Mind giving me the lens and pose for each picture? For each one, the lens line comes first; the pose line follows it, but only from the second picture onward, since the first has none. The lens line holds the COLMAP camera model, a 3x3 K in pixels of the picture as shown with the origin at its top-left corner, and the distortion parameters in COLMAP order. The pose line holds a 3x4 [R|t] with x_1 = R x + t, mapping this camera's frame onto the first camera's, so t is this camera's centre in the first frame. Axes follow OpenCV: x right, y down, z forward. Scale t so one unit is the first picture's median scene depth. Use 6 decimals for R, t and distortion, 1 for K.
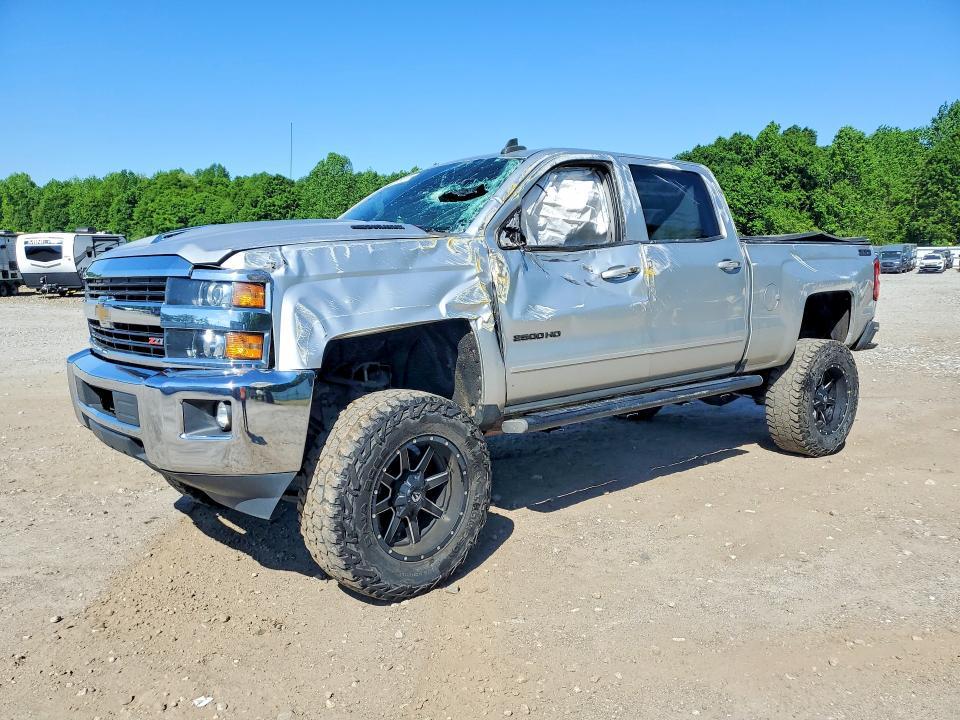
lens RADIAL K [[794.2, 0, 480.0], [0, 794.2, 360.0], [0, 0, 1]] dist [0.028330, 0.005131]
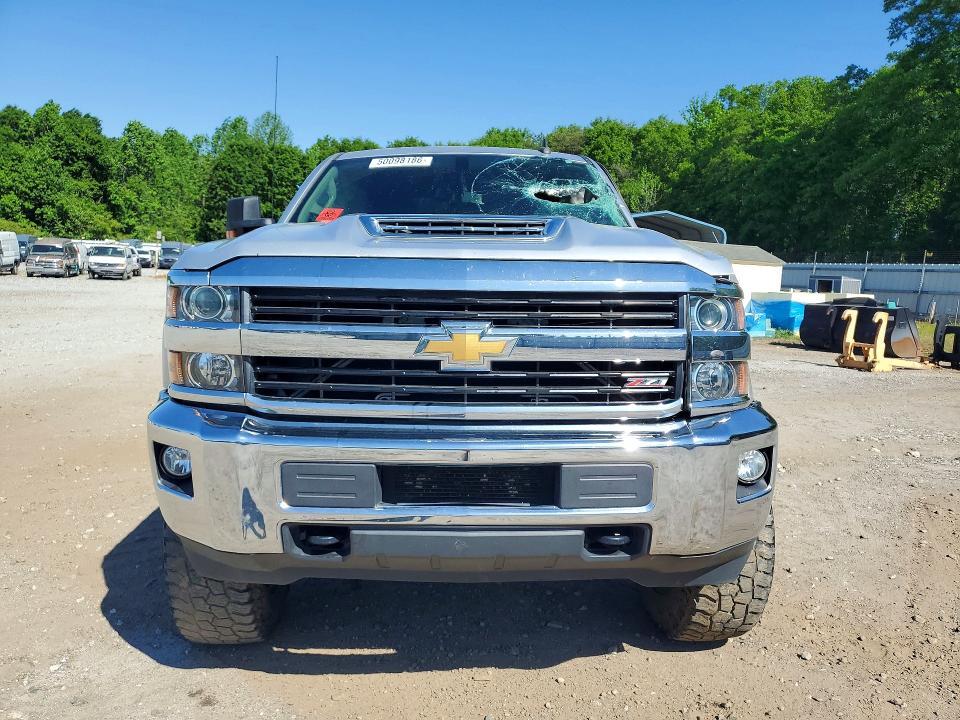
lens RADIAL K [[794.2, 0, 480.0], [0, 794.2, 360.0], [0, 0, 1]] dist [0.028330, 0.005131]
pose [[0.605473, -0.069913, 0.792789, -0.091171], [0.063237, 0.997211, 0.039645, -0.006951], [-0.793350, 0.026130, 0.608205, 0.059372]]
